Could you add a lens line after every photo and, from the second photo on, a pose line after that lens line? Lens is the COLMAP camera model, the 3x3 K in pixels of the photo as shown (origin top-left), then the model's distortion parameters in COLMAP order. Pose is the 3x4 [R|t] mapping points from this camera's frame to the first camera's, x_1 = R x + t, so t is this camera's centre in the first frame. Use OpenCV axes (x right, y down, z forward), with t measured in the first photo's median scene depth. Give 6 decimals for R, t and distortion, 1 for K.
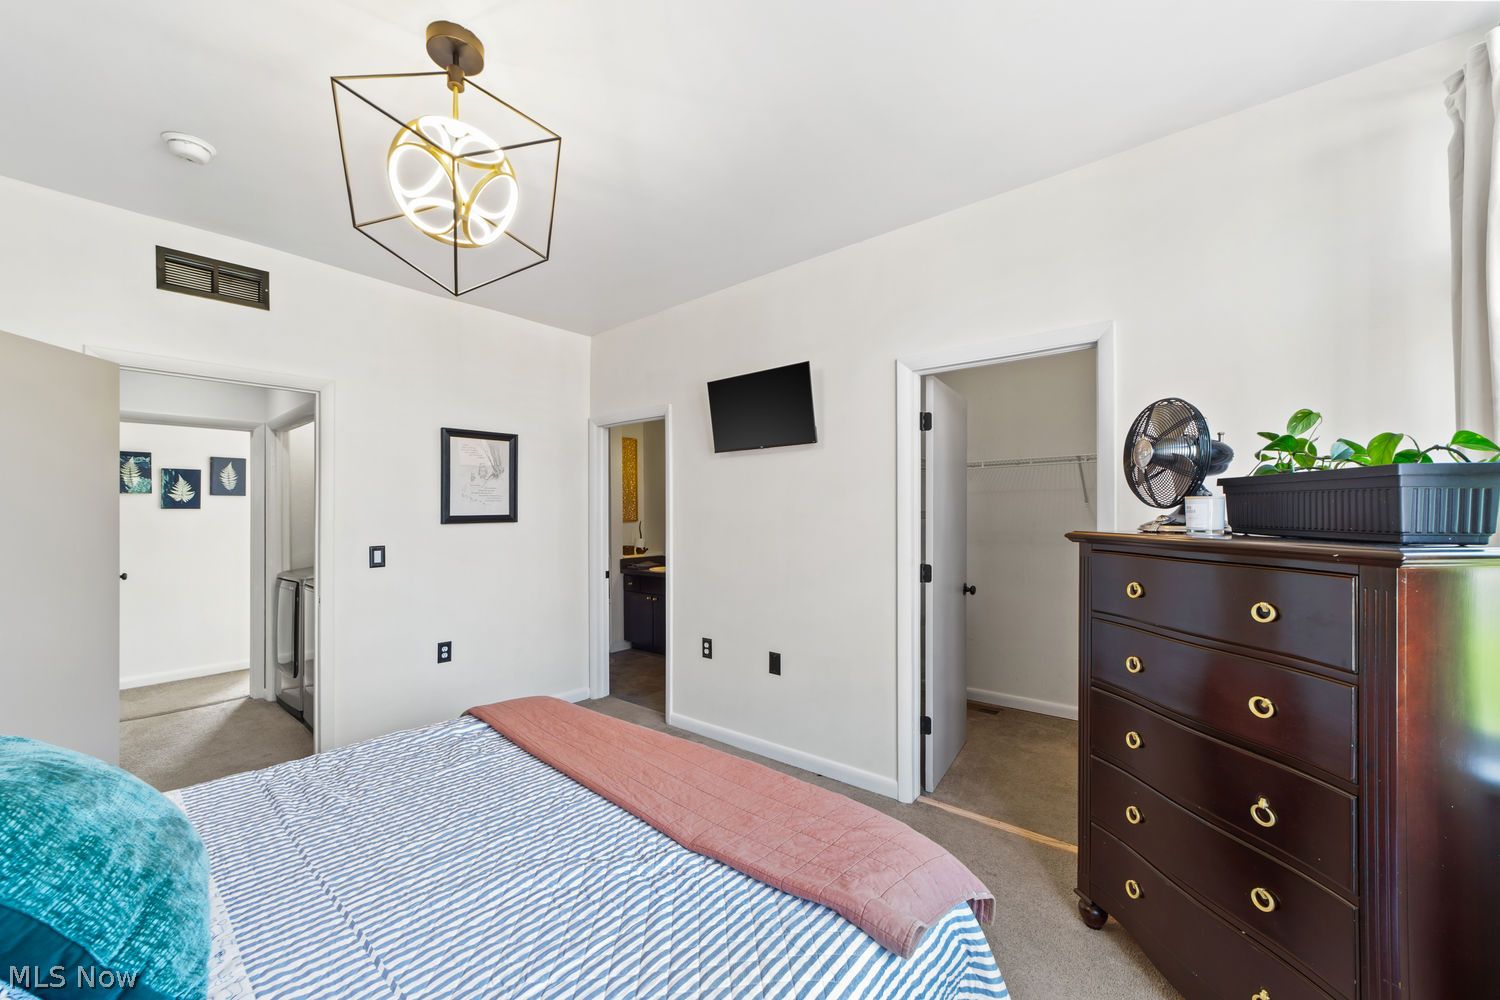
lens RADIAL K [[582.8, 0, 749.9], [0, 582.8, 508.2], [0, 0, 1]] dist [-0.000450, -0.000010]
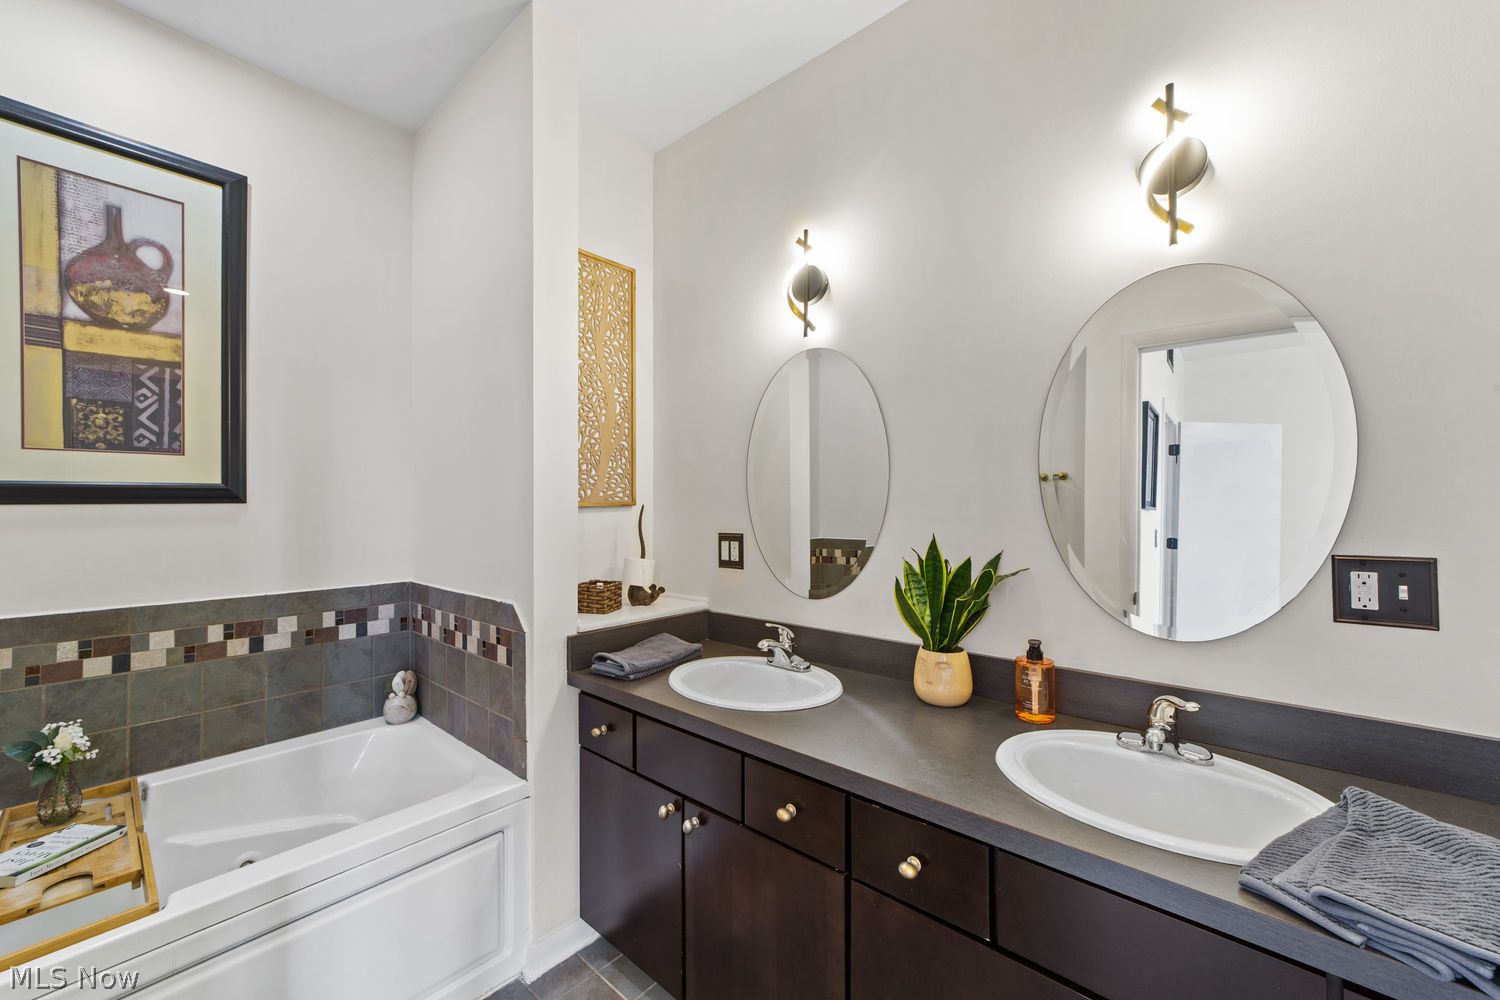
lens RADIAL K [[582.8, 0, 749.8], [0, 582.8, 505.5], [0, 0, 1]] dist [-0.000450, -0.000010]
pose [[0.999358, 0.004180, -0.035575, -0.116189], [-0.003937, 0.999968, 0.006899, 0.020285], [0.035603, -0.006755, 0.999343, 0.679455]]
